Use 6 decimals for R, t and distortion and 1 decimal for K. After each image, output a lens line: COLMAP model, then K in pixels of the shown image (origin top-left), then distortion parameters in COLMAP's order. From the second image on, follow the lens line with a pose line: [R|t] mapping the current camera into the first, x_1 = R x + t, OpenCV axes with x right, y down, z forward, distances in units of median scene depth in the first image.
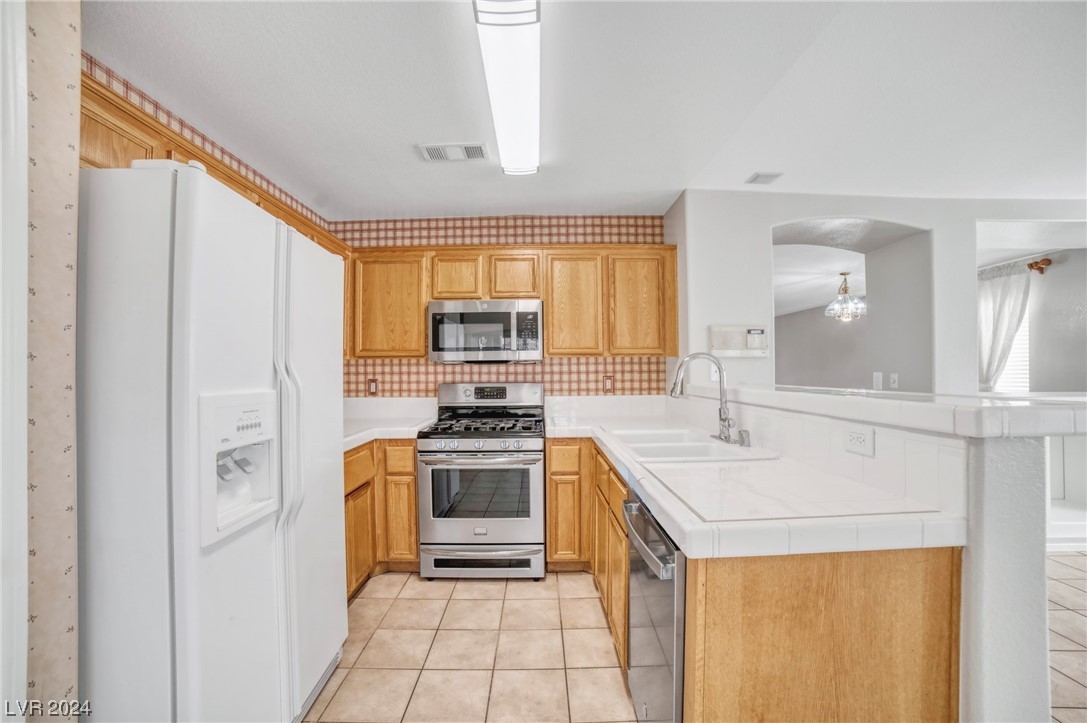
lens RADIAL K [[451.9, 0, 543.6], [0, 451.9, 374.8], [0, 0, 1]] dist [-0.106383, 0.035132]
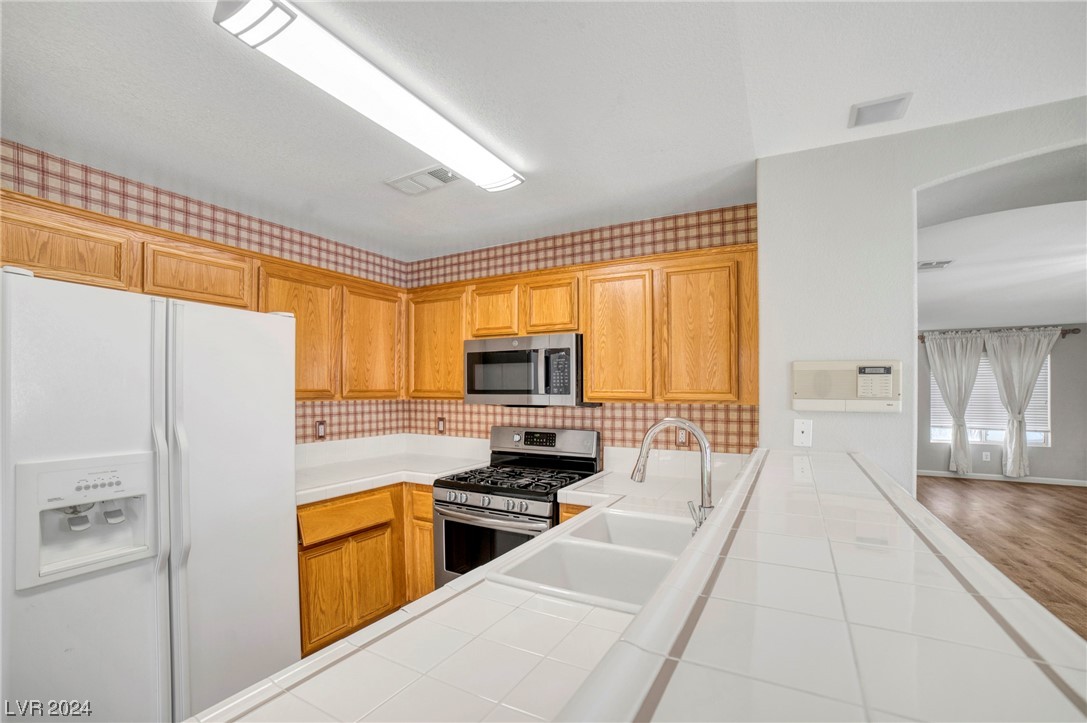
lens RADIAL K [[468.6, 0, 550.5], [0, 468.6, 385.2], [0, 0, 1]] dist [-0.105961, 0.039292]
pose [[0.875155, 0.006593, -0.483798, 0.358313], [-0.013602, 0.999847, -0.010979, -0.058373], [0.483651, 0.016188, 0.875111, 0.227142]]
